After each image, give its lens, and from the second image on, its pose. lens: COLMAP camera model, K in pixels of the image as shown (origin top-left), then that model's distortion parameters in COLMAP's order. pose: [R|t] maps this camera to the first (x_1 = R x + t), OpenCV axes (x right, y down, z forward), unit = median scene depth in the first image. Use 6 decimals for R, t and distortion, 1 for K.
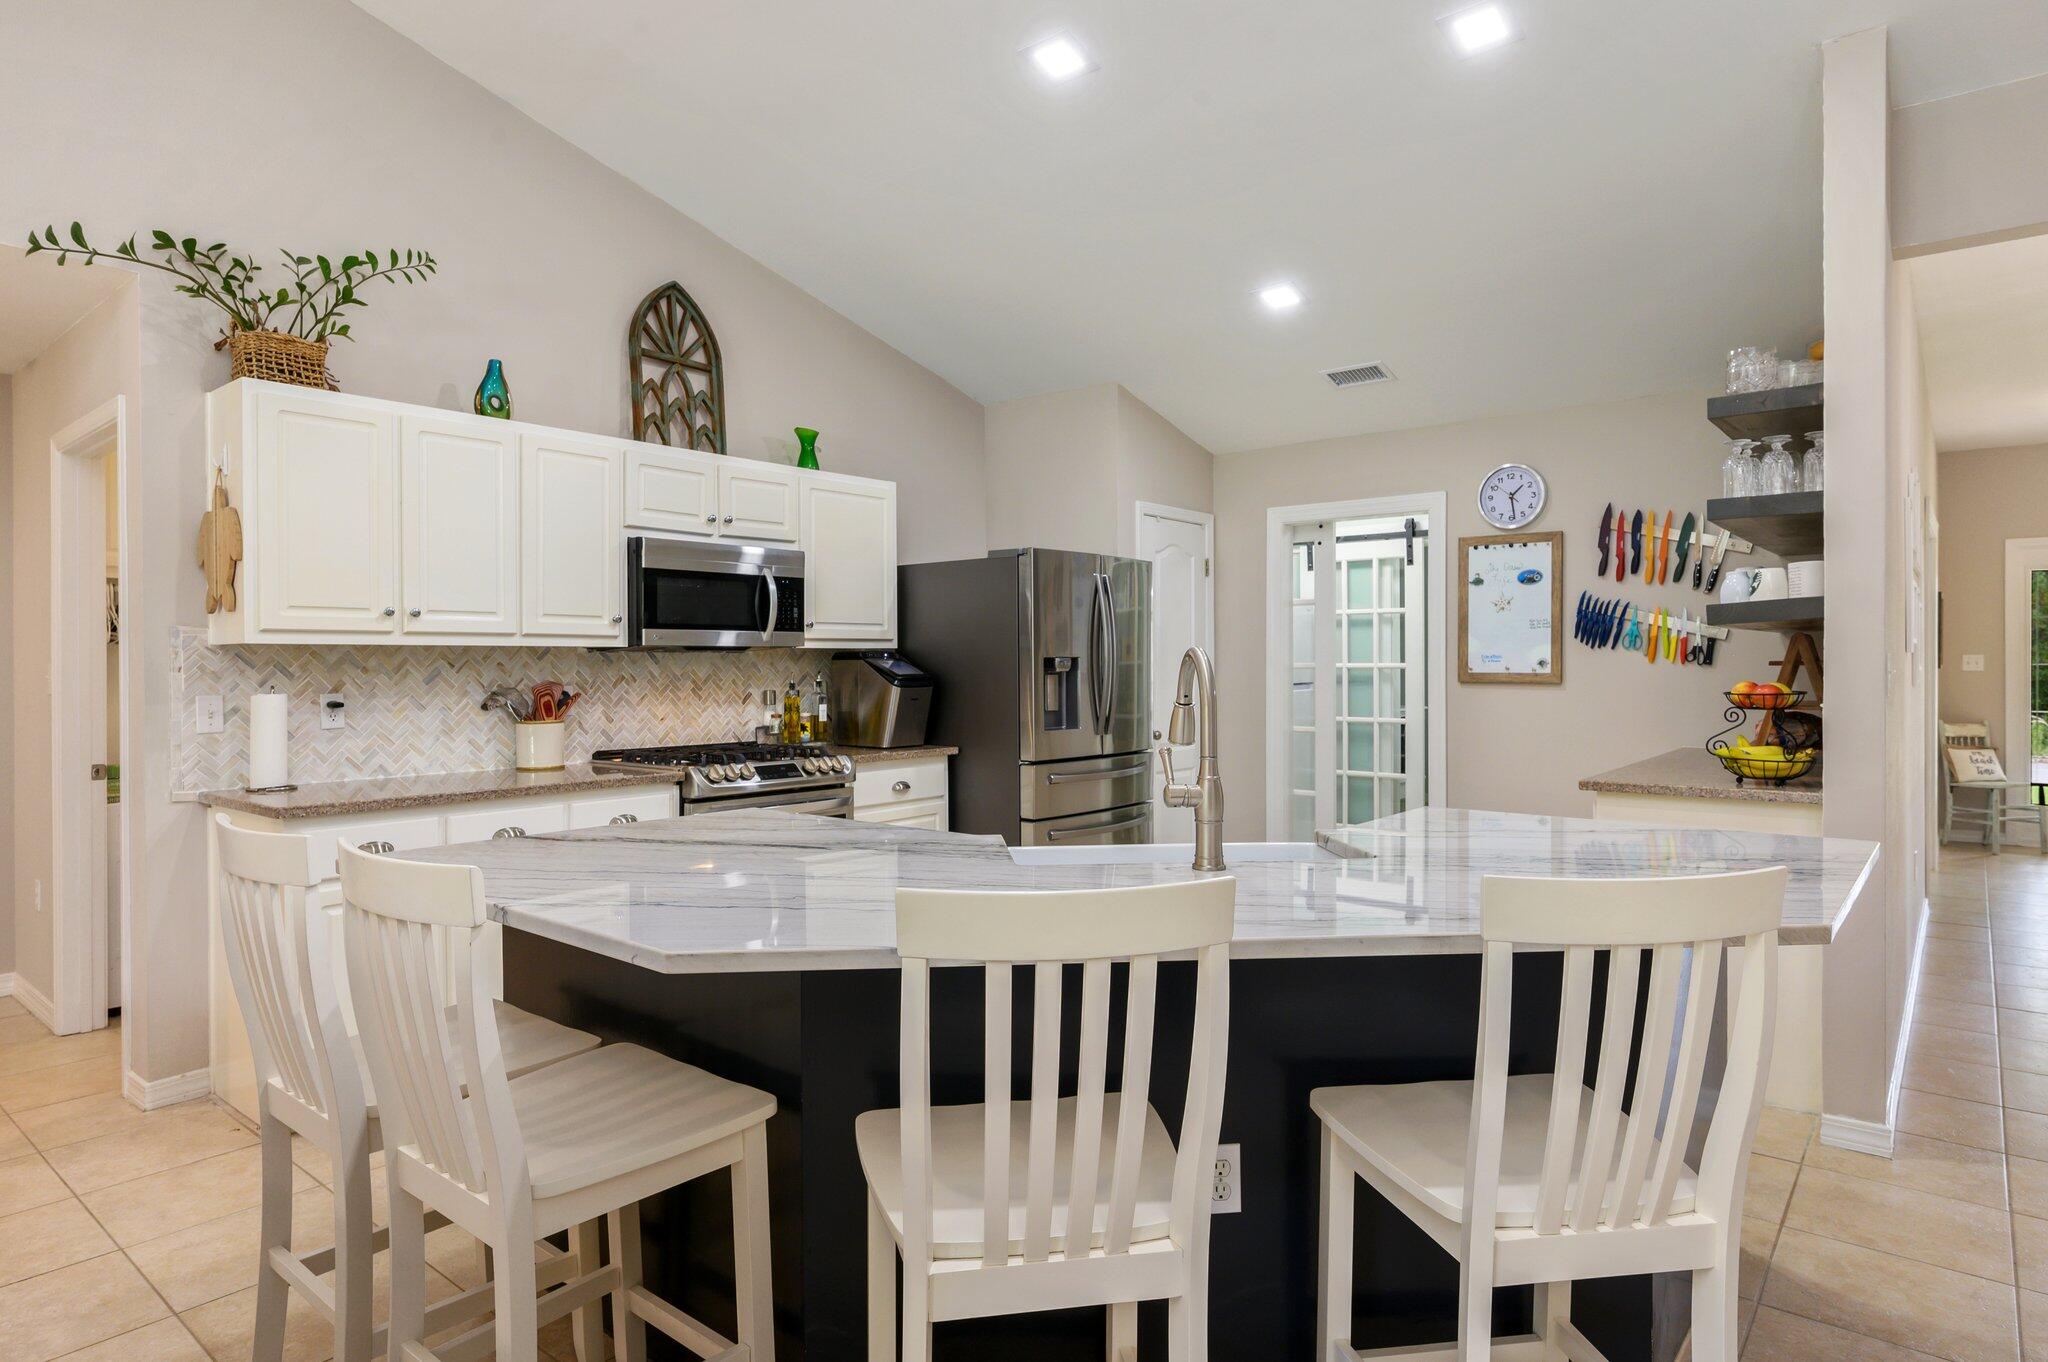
lens RADIAL K [[1164.4, 0, 1024.8], [0, 1164.4, 674.2], [0, 0, 1]] dist [0.004396, -0.001225]
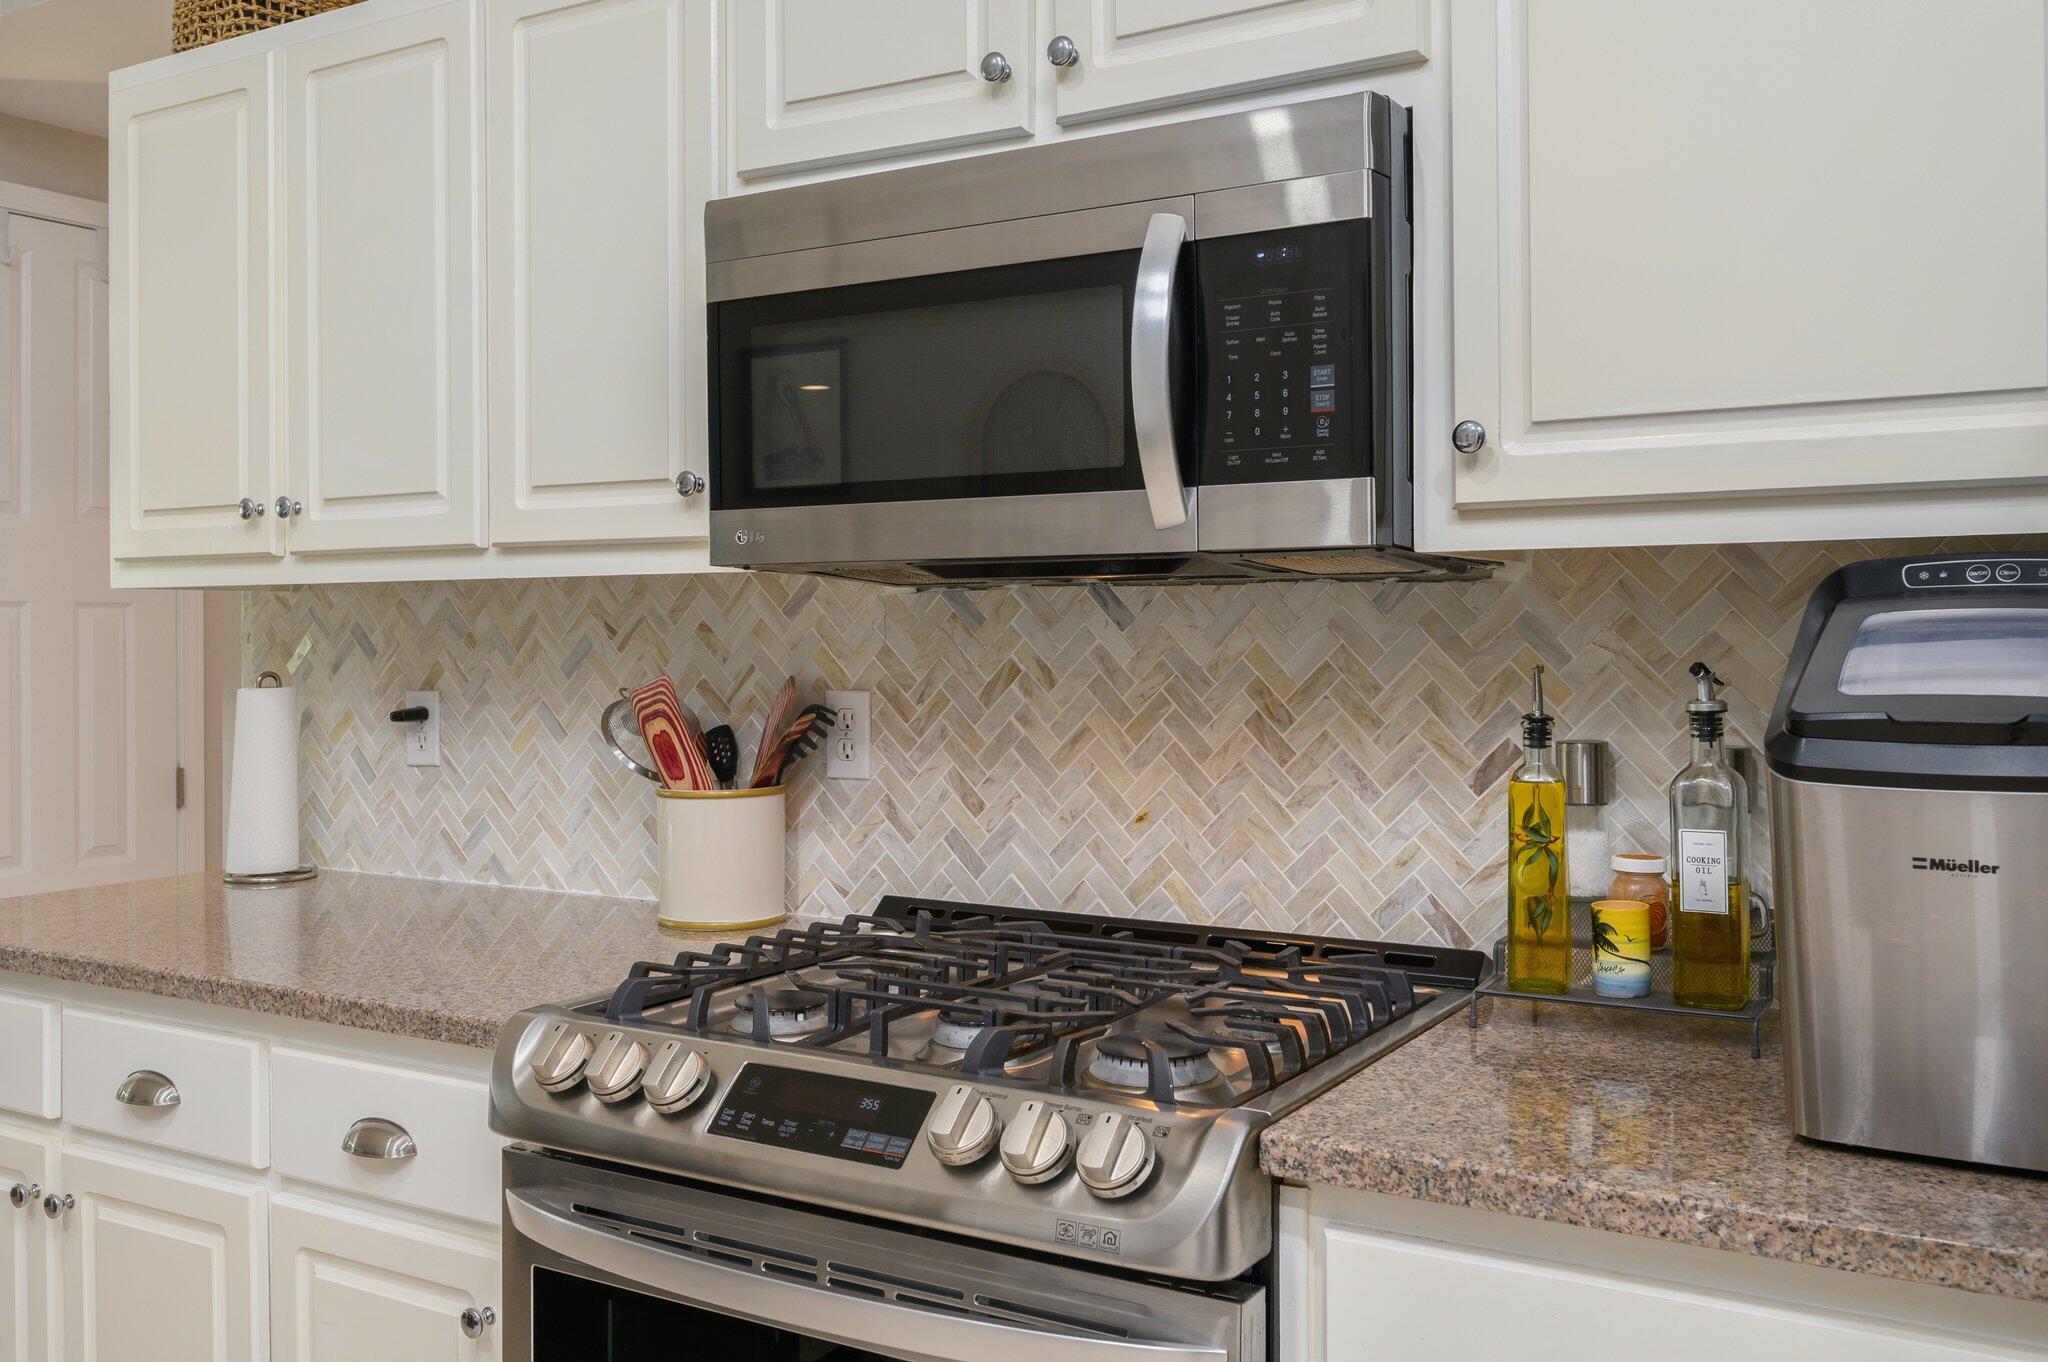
lens RADIAL K [[1799.0, 0, 1027.3], [0, 1799.0, 627.5], [0, 0, 1]] dist [-0.003882, -0.008746]
pose [[0.140033, 0.004187, -0.990138, 0.126727], [-0.004244, 0.999984, 0.003628, -0.010065], [0.990138, 0.003694, 0.140048, 0.925379]]
